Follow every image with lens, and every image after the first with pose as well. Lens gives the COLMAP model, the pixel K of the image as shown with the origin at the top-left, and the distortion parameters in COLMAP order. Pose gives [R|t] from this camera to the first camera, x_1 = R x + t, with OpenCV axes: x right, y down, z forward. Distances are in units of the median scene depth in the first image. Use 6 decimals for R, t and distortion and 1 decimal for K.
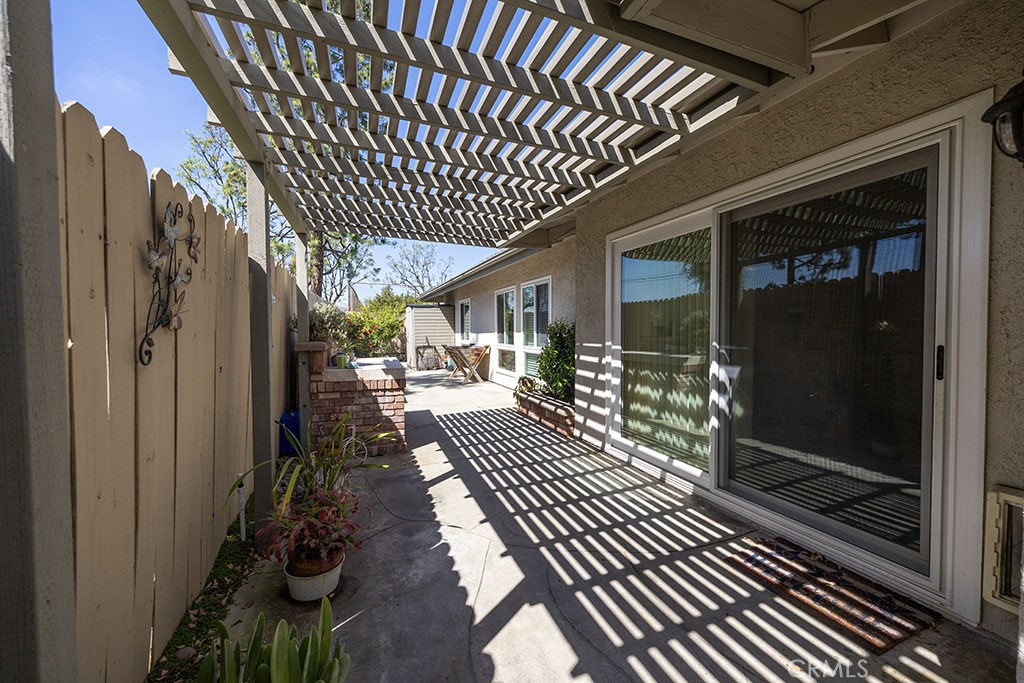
lens RADIAL K [[393.3, 0, 514.4], [0, 393.3, 342.5], [0, 0, 1]] dist [0.007897, -0.000334]
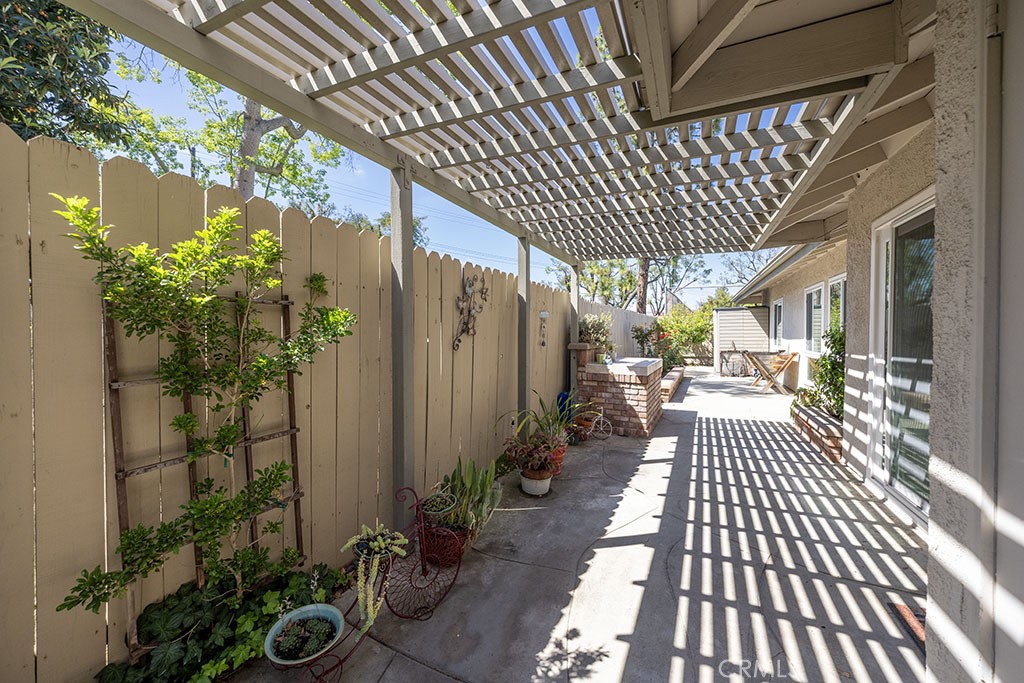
lens RADIAL K [[393.3, 0, 518.0], [0, 393.3, 337.0], [0, 0, 1]] dist [0.007897, -0.000334]
pose [[0.696636, 0.012980, -0.717307, 0.385517], [-0.028453, 0.999550, -0.009546, -0.003731], [0.716860, 0.027060, 0.696692, -0.136315]]
